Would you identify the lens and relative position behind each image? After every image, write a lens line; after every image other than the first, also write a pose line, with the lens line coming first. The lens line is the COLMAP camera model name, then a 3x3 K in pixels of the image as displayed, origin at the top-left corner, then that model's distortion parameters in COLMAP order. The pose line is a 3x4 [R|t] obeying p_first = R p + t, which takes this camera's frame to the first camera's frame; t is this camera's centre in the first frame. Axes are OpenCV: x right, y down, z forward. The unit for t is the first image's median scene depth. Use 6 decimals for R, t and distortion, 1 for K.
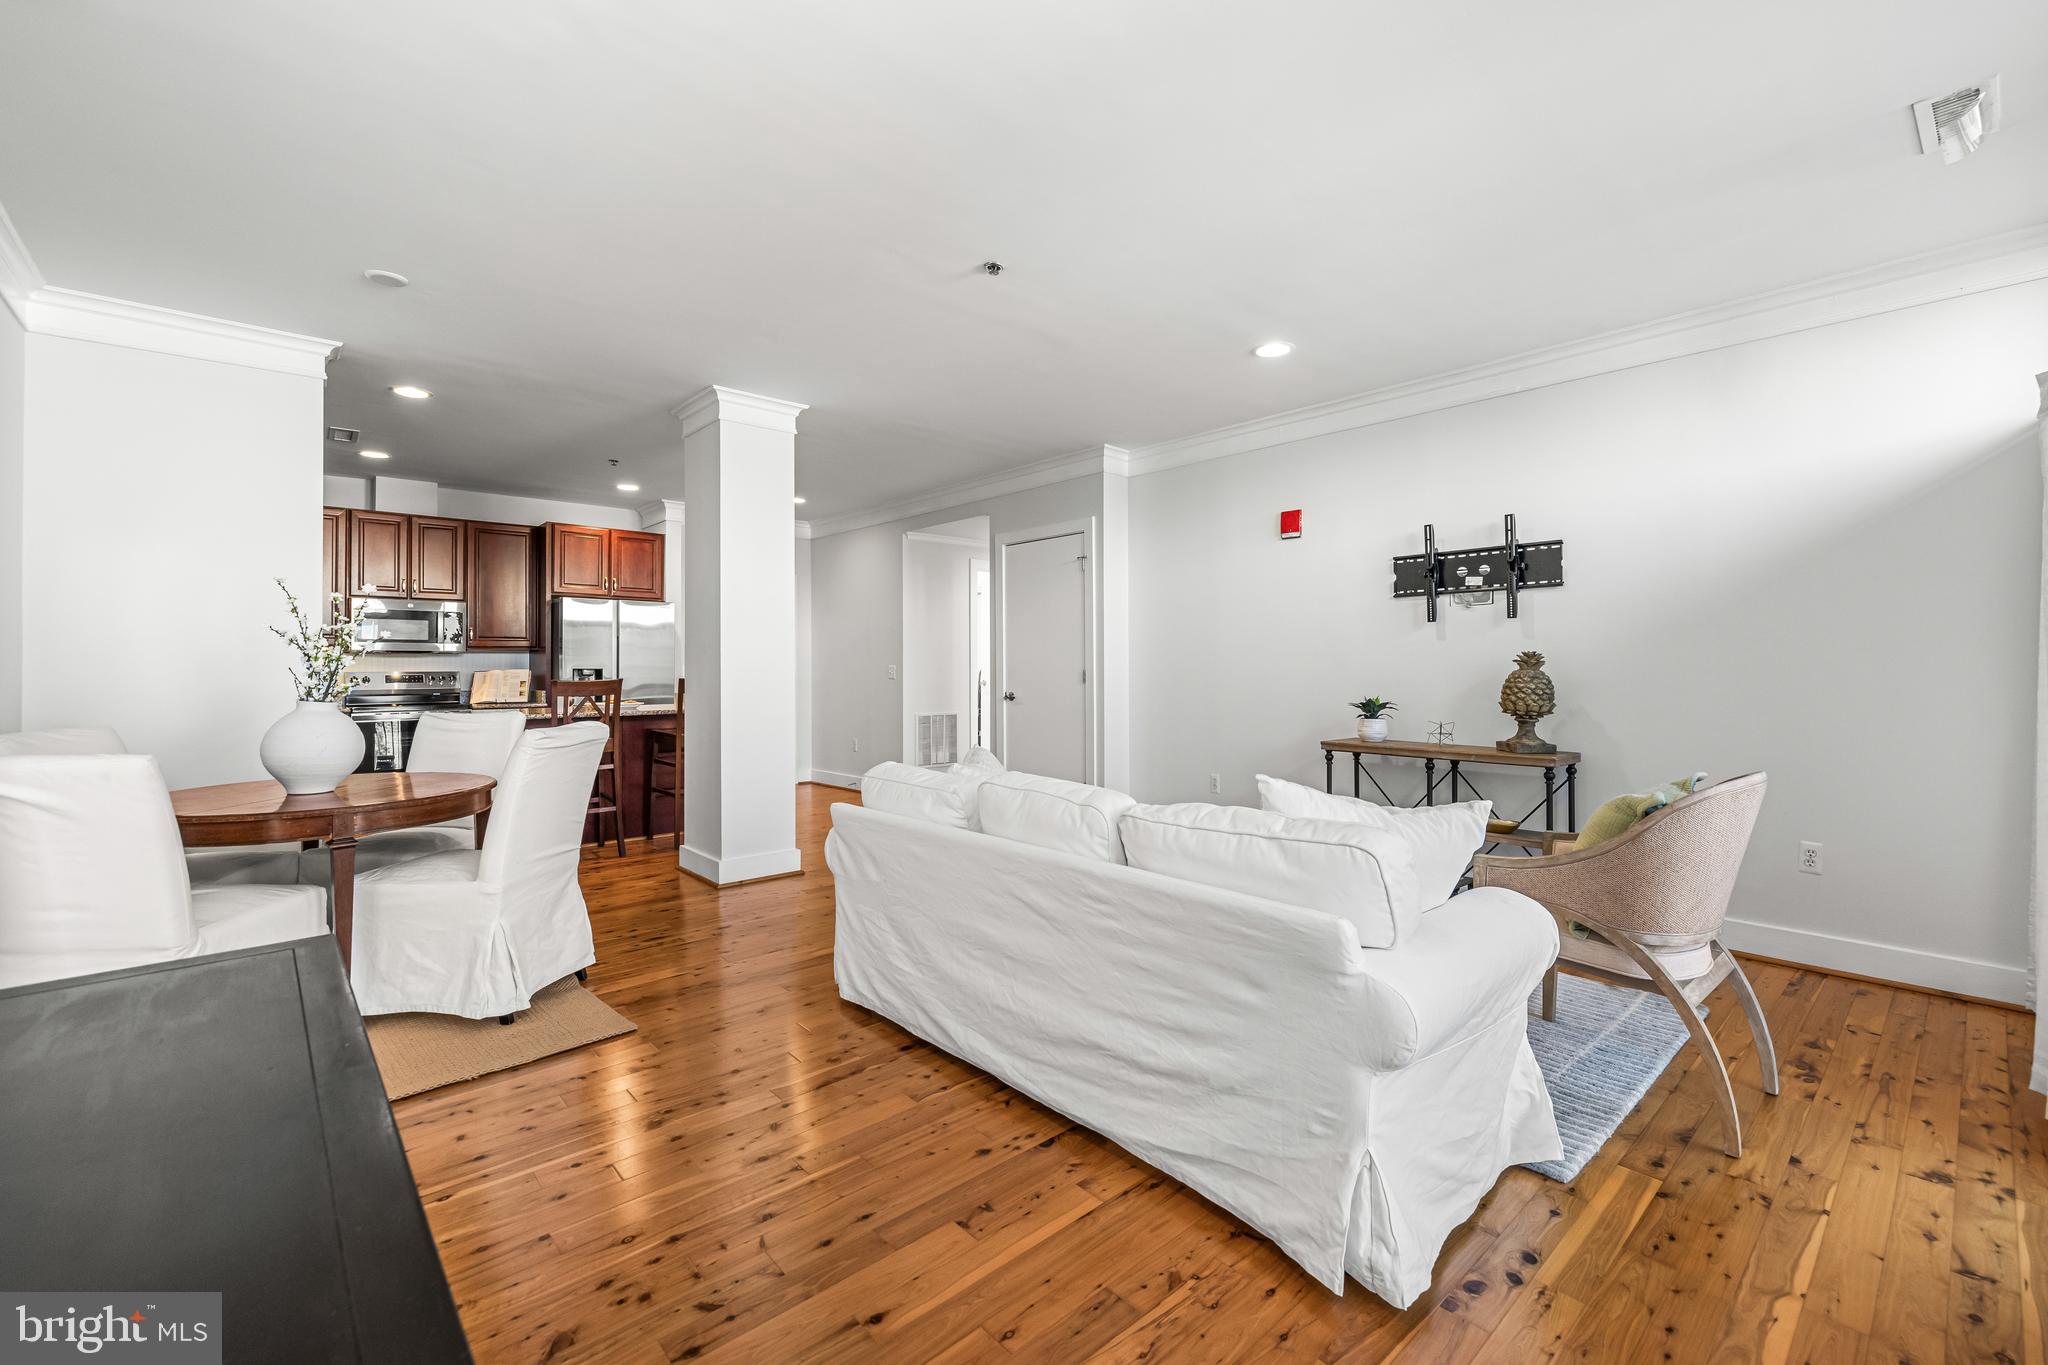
lens RADIAL K [[868.1, 0, 1026.8], [0, 868.1, 661.4], [0, 0, 1]] dist [-0.000304, -0.001758]
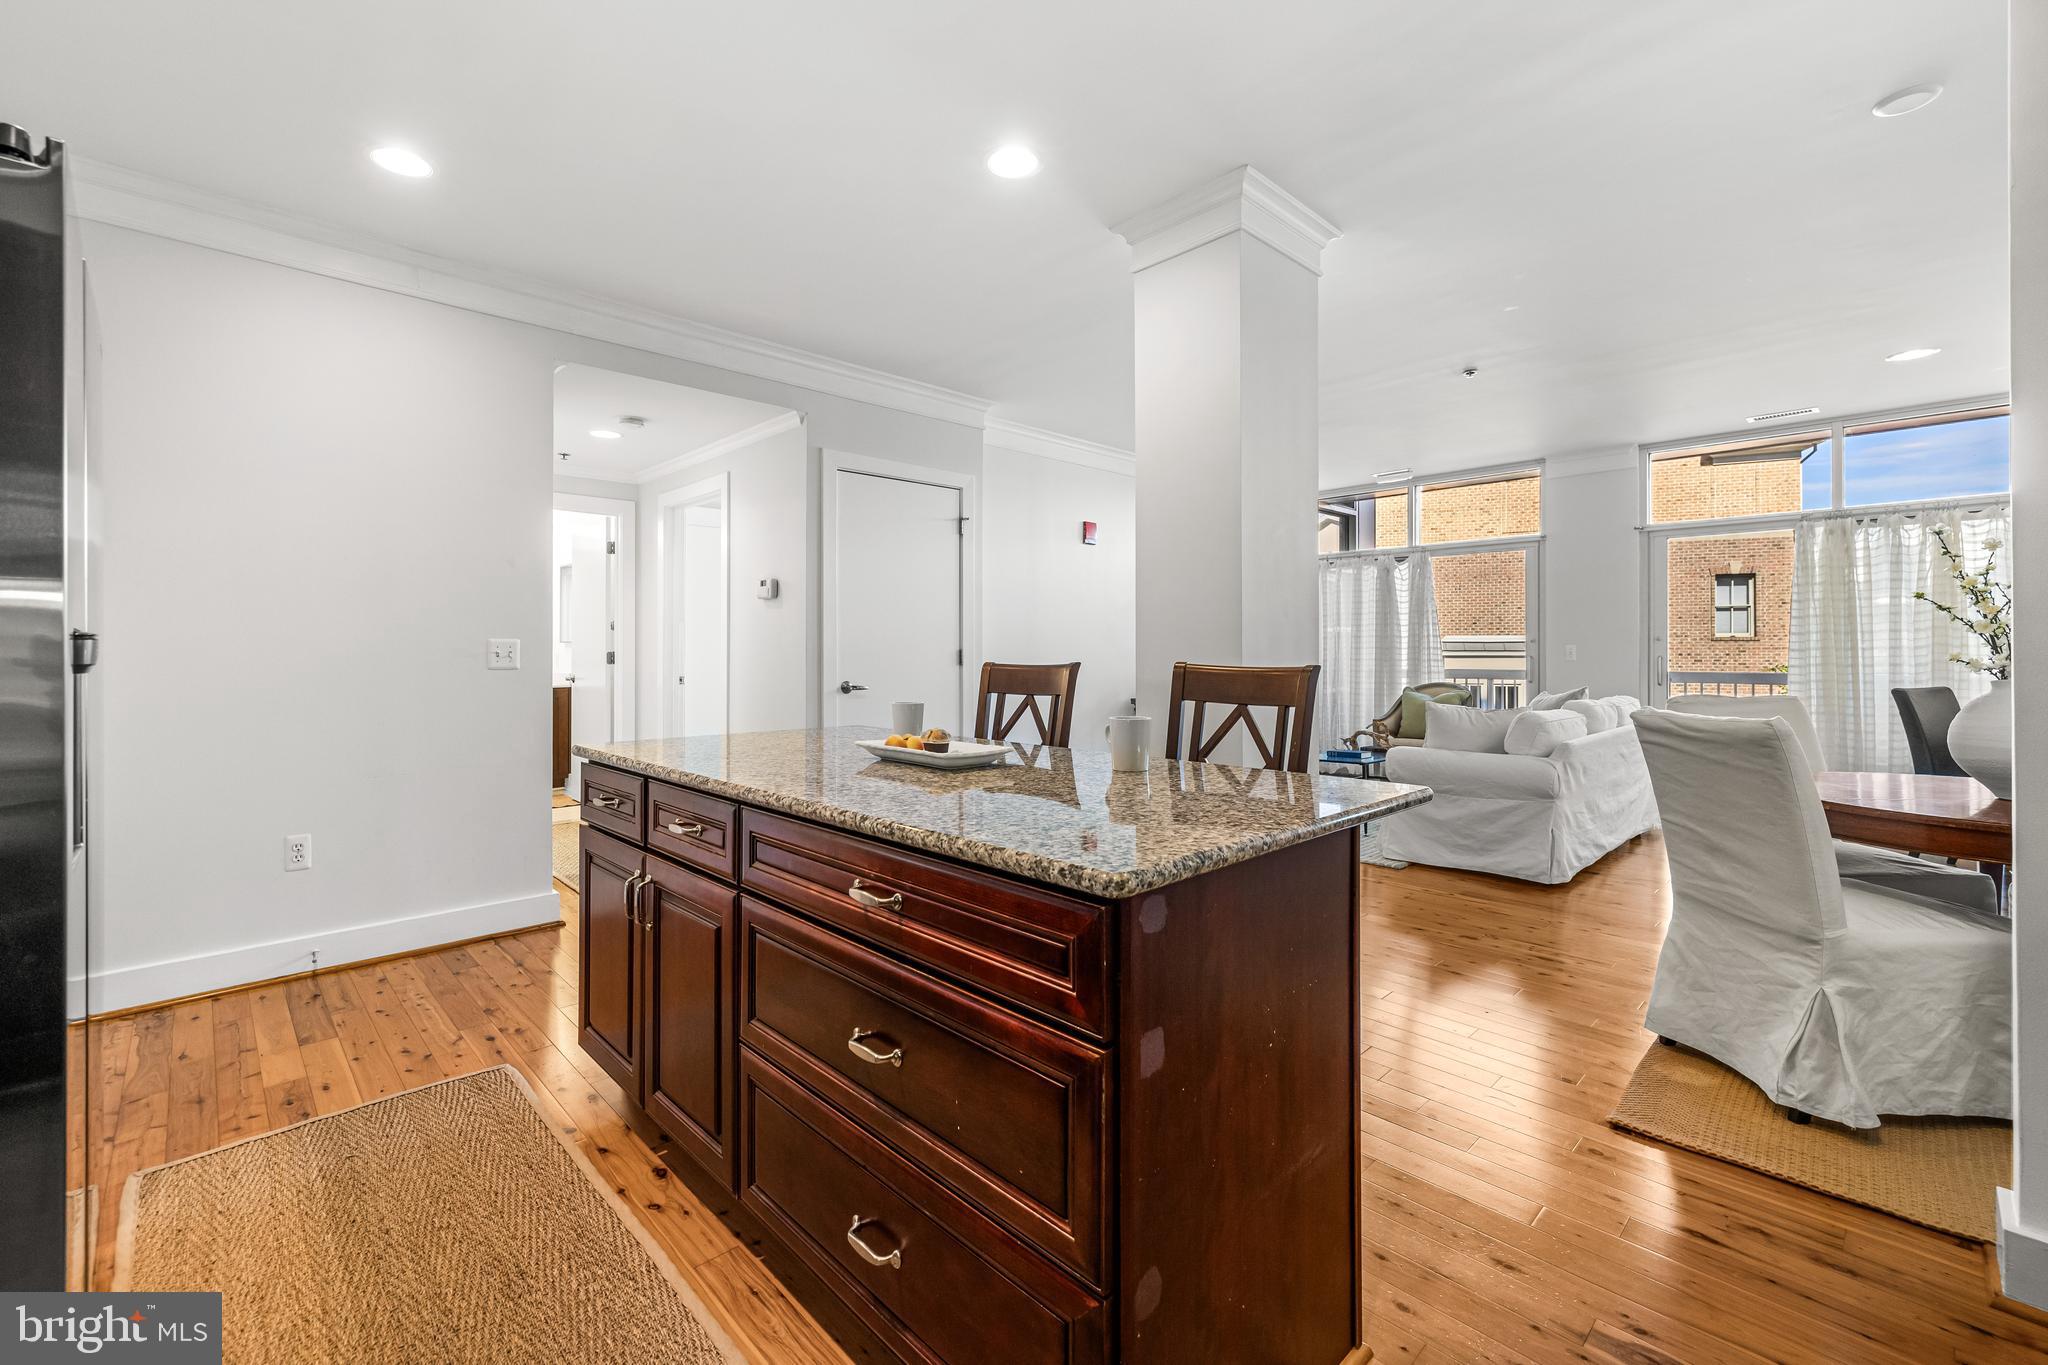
lens RADIAL K [[868.1, 0, 1022.1], [0, 868.1, 665.0], [0, 0, 1]] dist [-0.000304, -0.001758]
pose [[-0.038218, -0.007271, 0.999243, -1.158035], [0.003436, 0.999967, 0.007407, 0.024562], [-0.999264, 0.003717, -0.038192, 1.431345]]
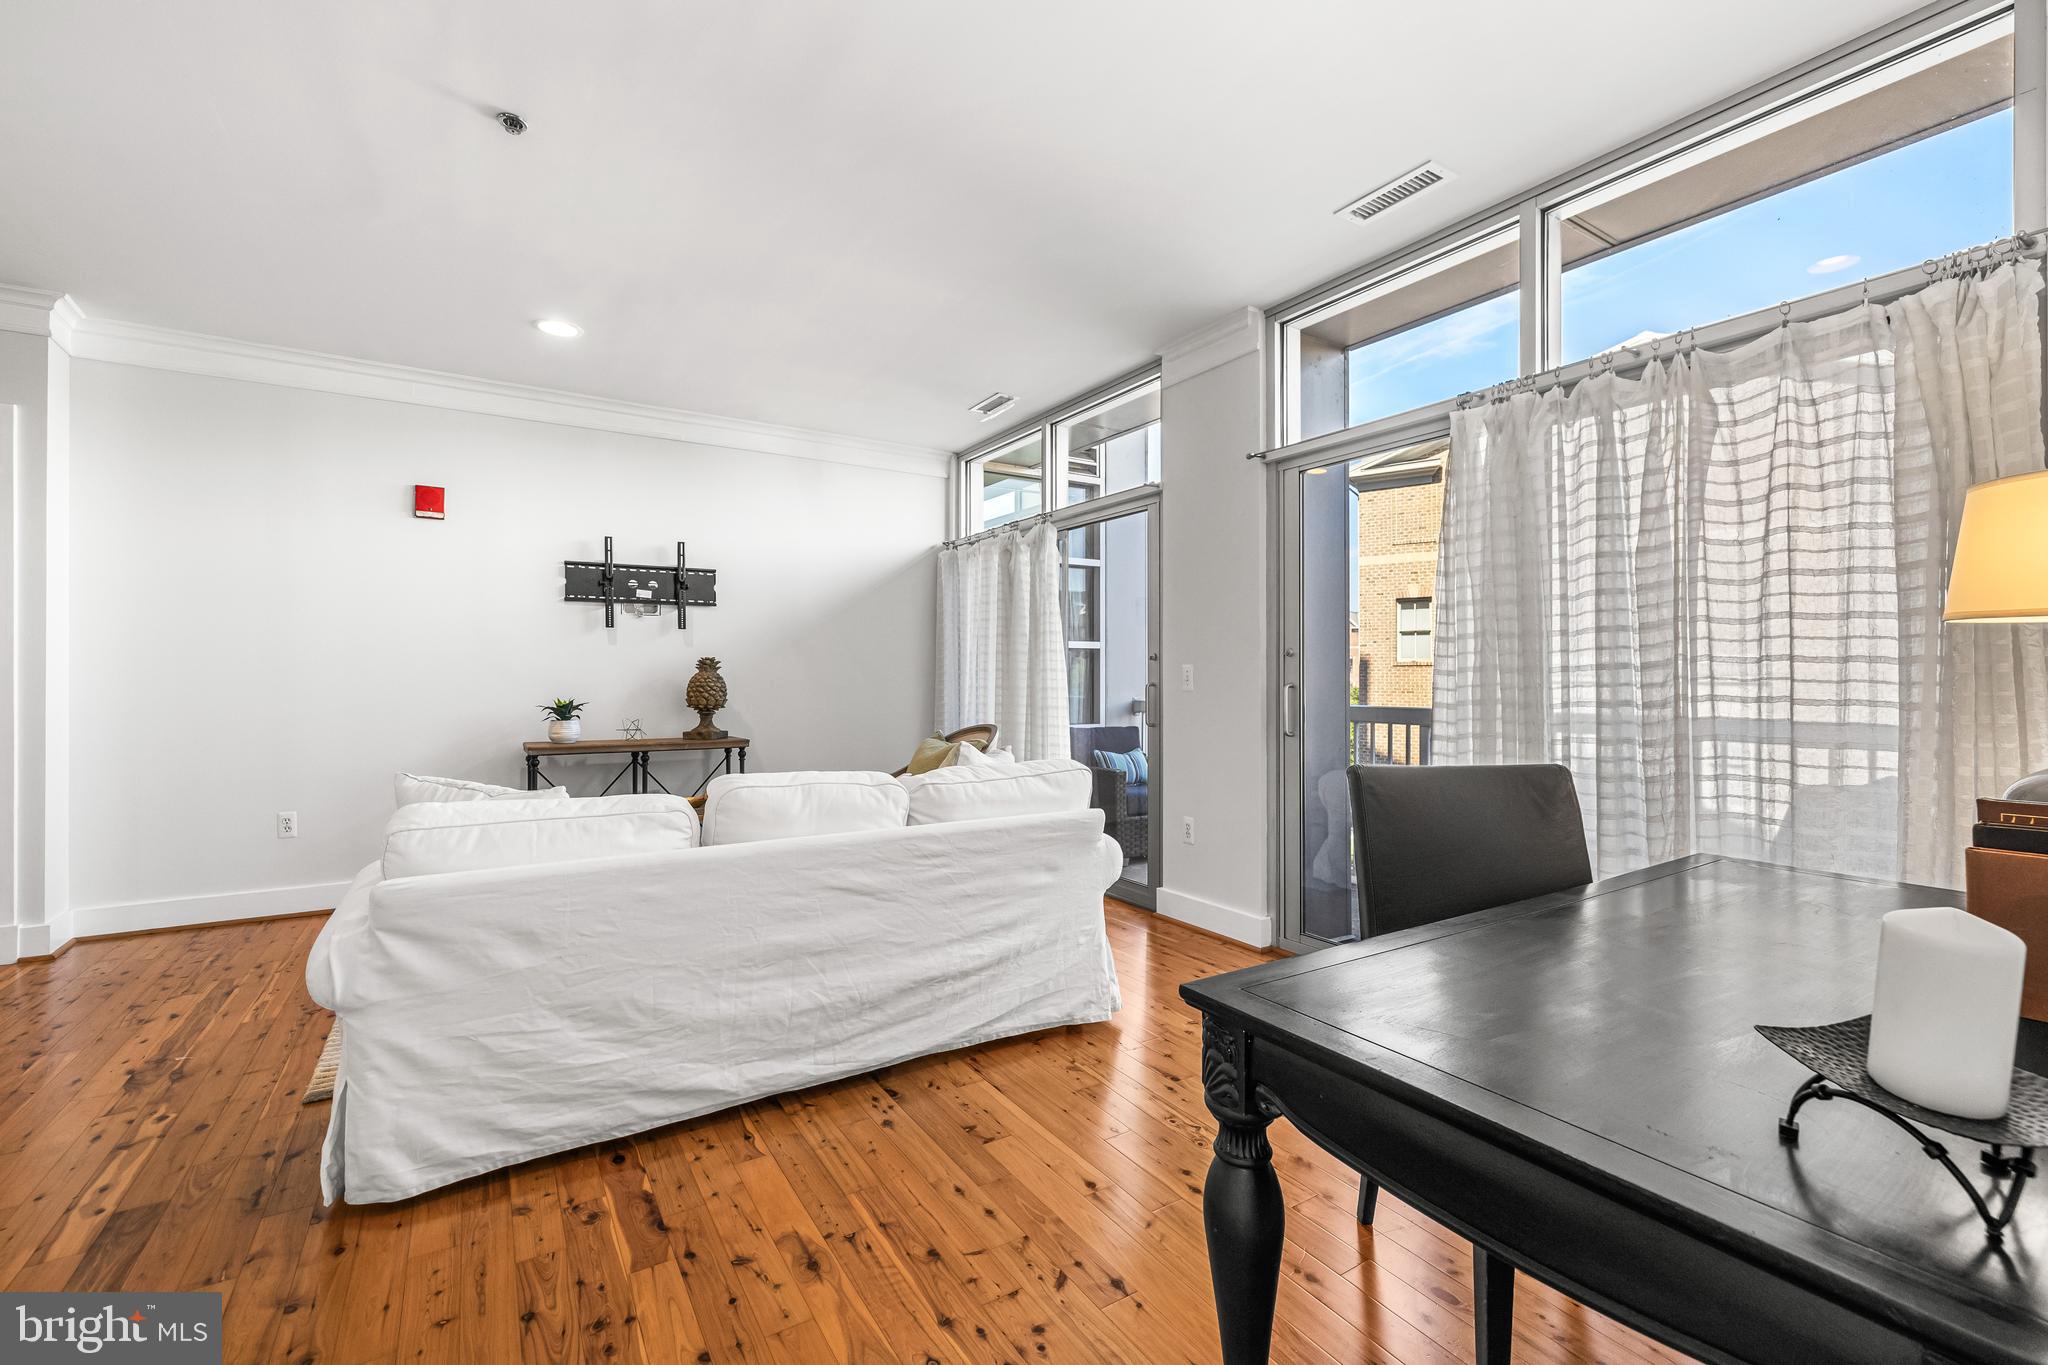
lens RADIAL K [[868.1, 0, 1017.1], [0, 868.1, 674.8], [0, 0, 1]] dist [-0.000304, -0.001758]
pose [[0.160591, 0.004813, 0.987009, -0.561675], [-0.005692, 0.999976, -0.003950, 0.015730], [-0.987005, -0.004983, 0.160615, 0.362098]]
